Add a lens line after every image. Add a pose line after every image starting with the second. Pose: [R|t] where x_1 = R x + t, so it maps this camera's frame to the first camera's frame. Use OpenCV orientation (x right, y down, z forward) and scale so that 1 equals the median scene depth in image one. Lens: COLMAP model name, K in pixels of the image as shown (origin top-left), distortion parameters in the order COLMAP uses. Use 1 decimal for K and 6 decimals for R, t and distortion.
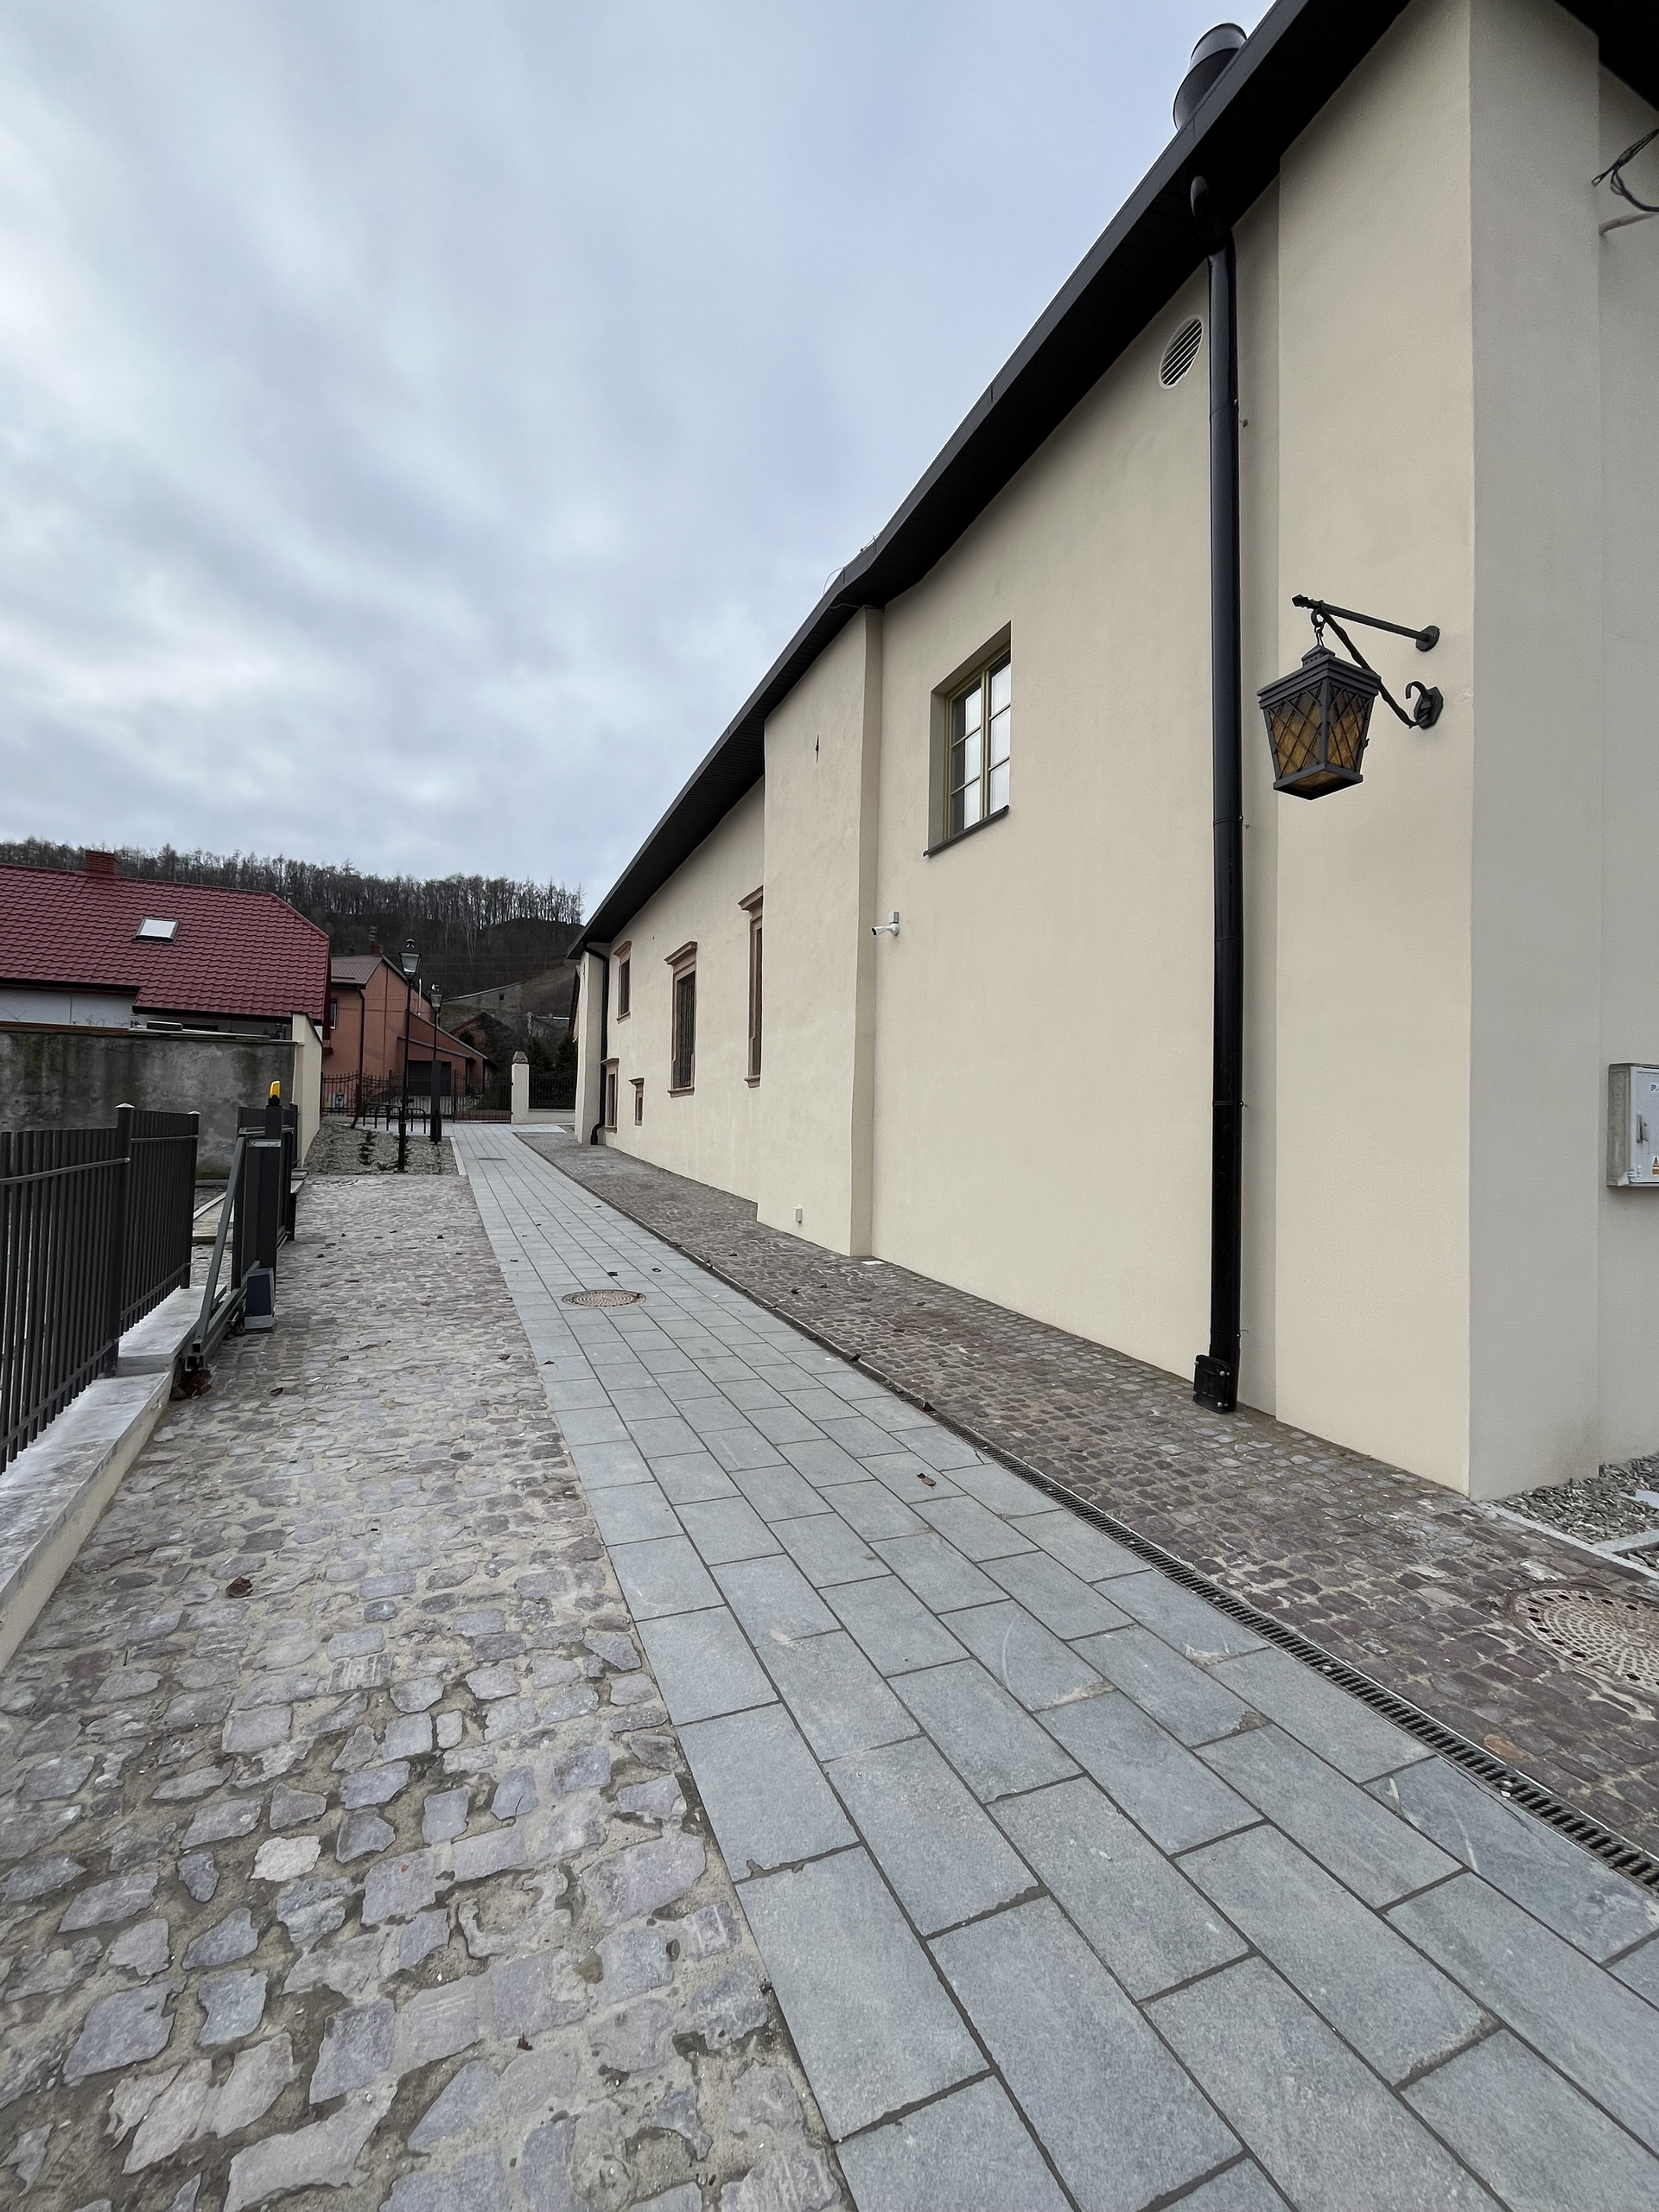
lens RADIAL K [[896.3, 0, 829.3], [0, 896.3, 1098.6], [0, 0, 1]] dist [-0.004039, 0.000445]
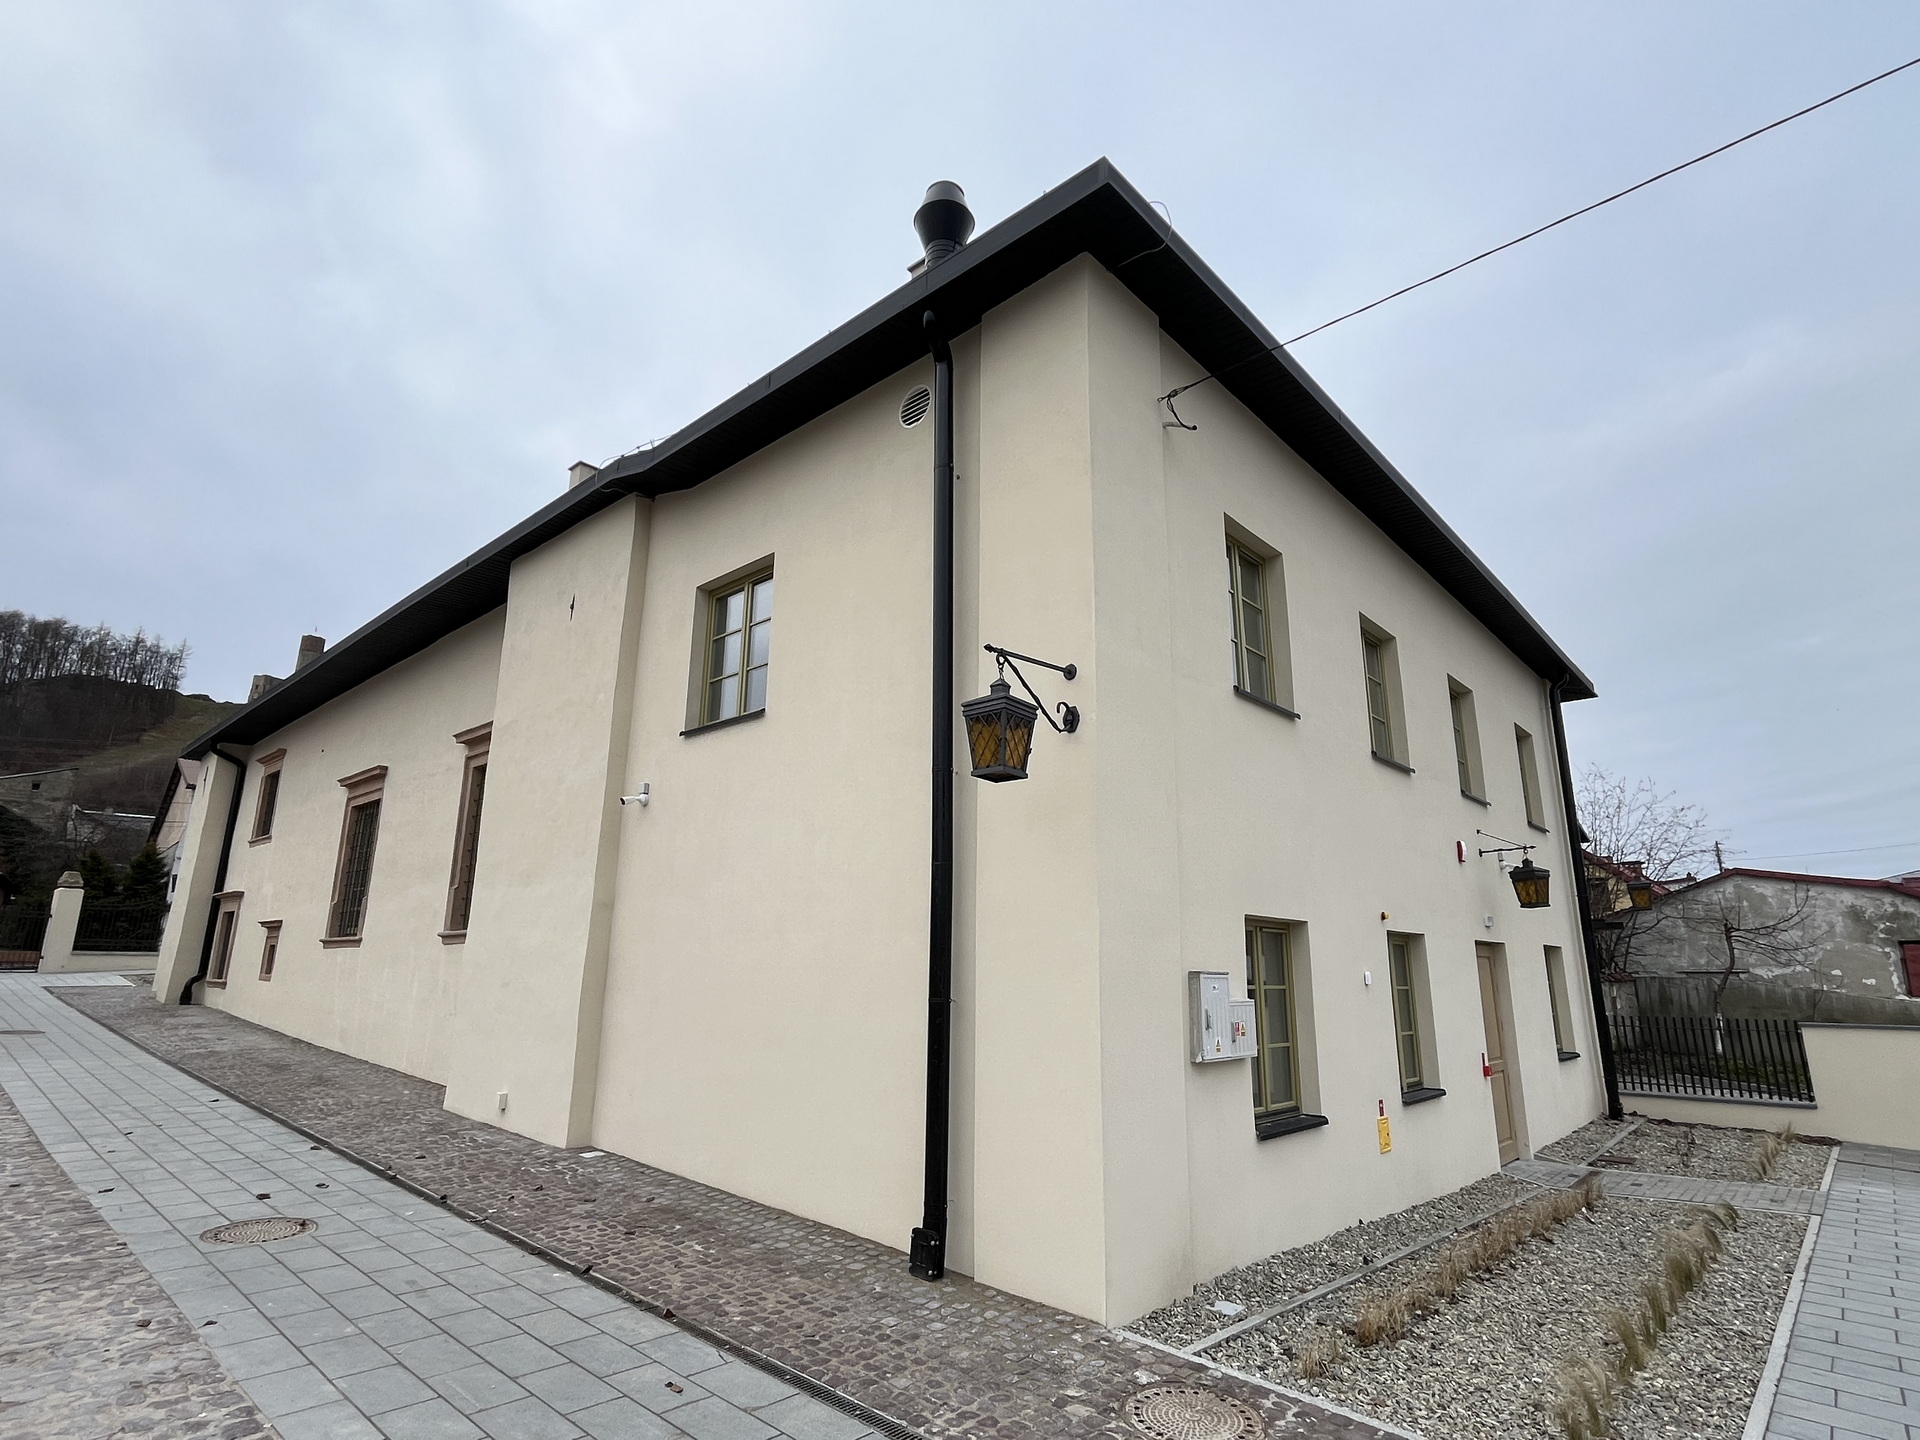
lens RADIAL K [[967.4, 0, 955.7], [0, 967.4, 723.3], [0, 0, 1]] dist [-0.003463, -0.001156]
pose [[0.910793, 0.093533, 0.402128, -0.083261], [-0.007936, 0.977786, -0.209453, -0.074491], [-0.412786, 0.187577, 0.891304, -0.210935]]
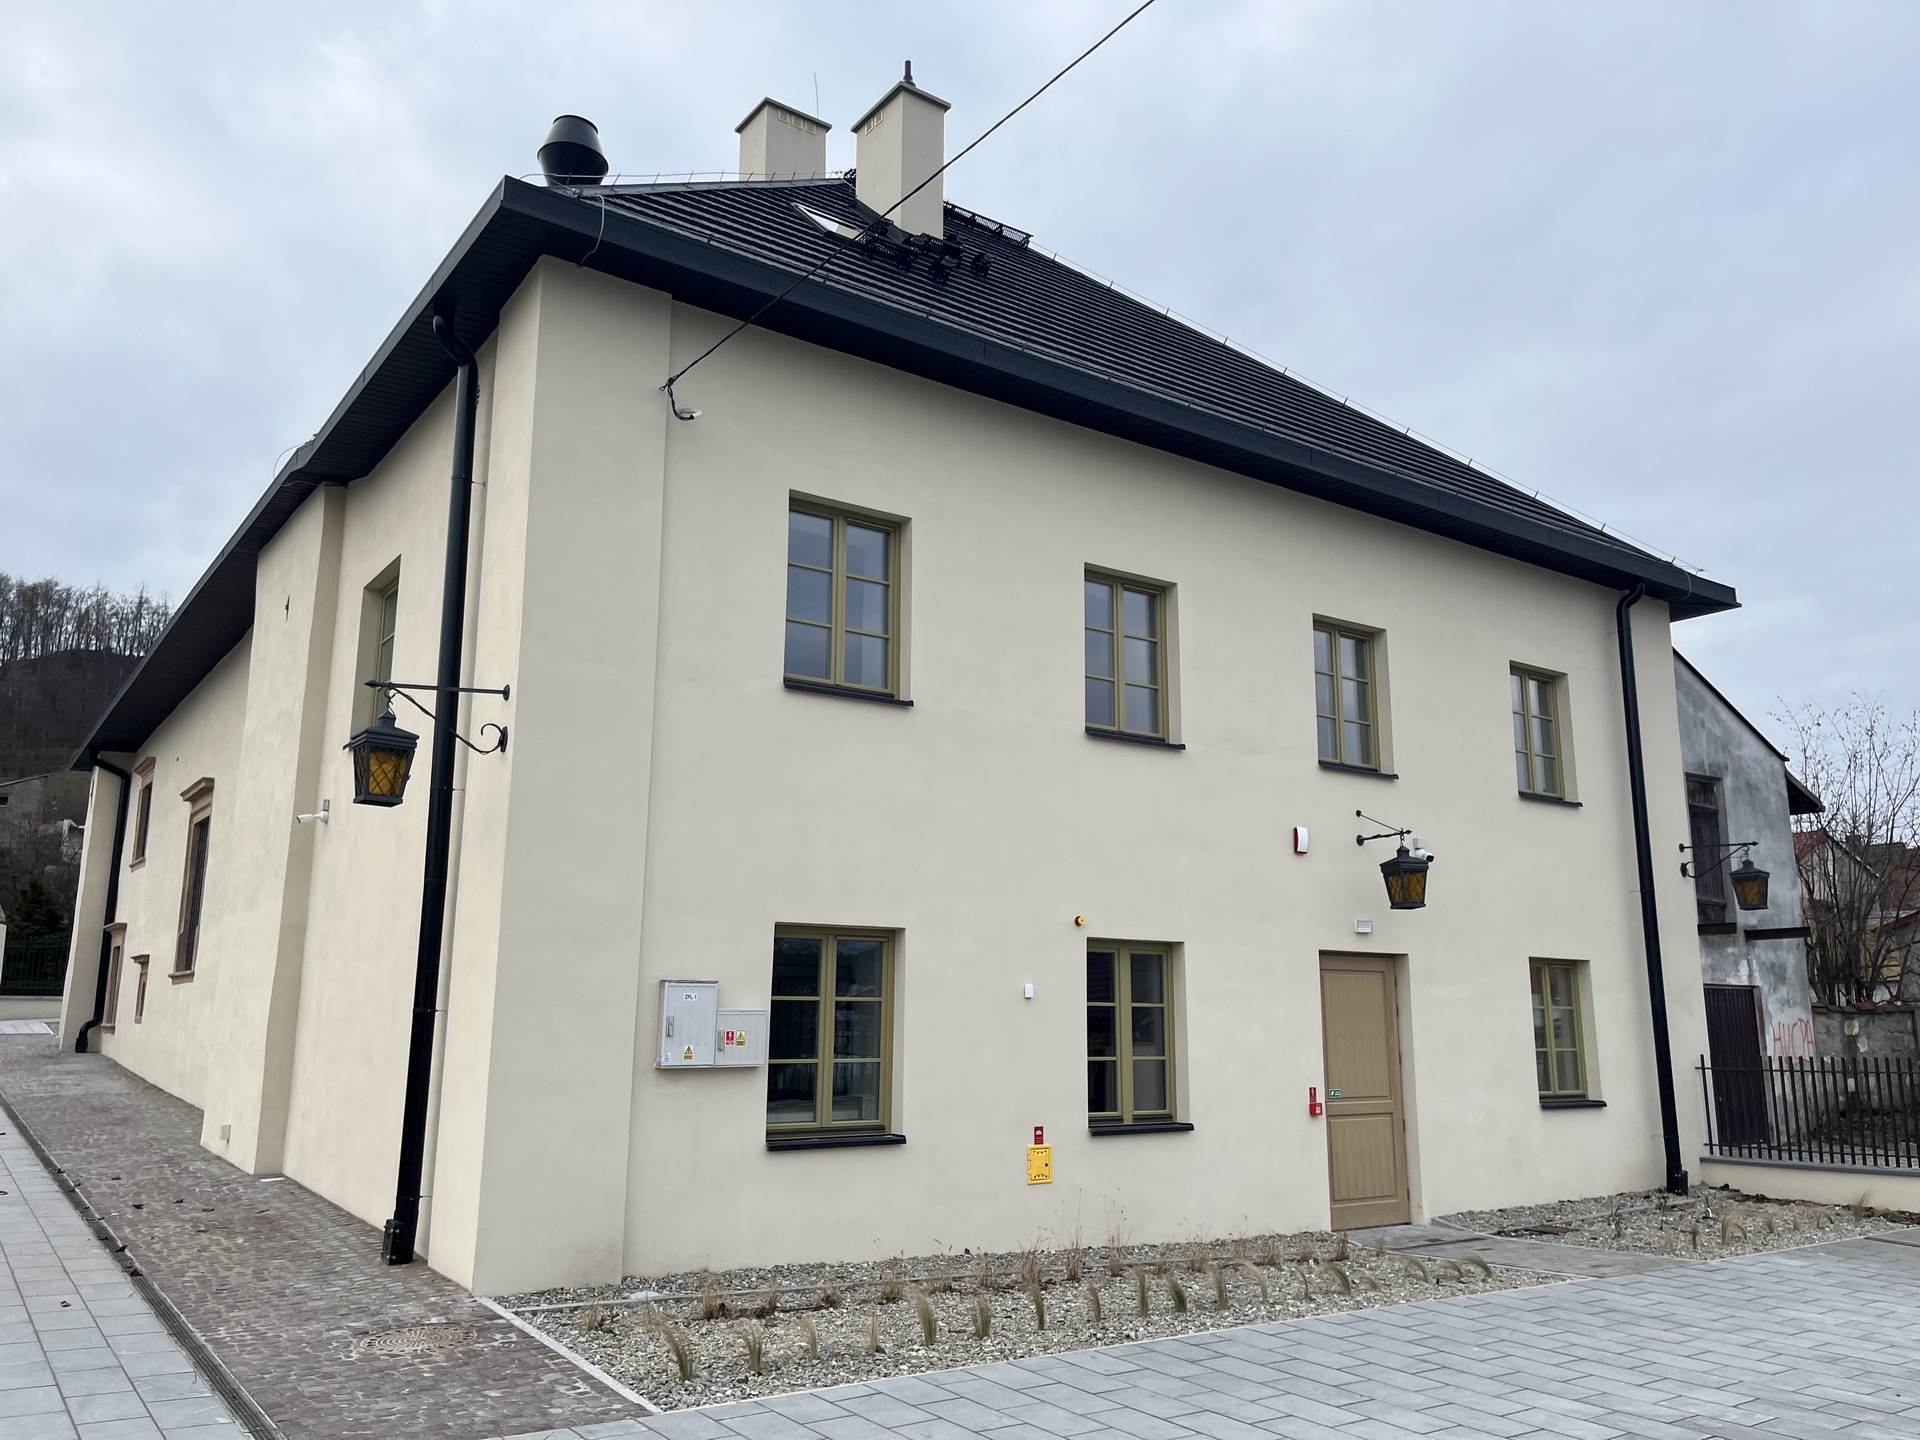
lens RADIAL K [[1438.1, 0, 960.0], [0, 1438.1, 720.0], [0, 0, 1]] dist [0.062984, -0.094681]
pose [[0.975841, 0.029275, 0.216513, 0.625356], [0.006849, 0.986396, -0.164243, -0.049653], [-0.218375, 0.161758, 0.962365, -1.034523]]
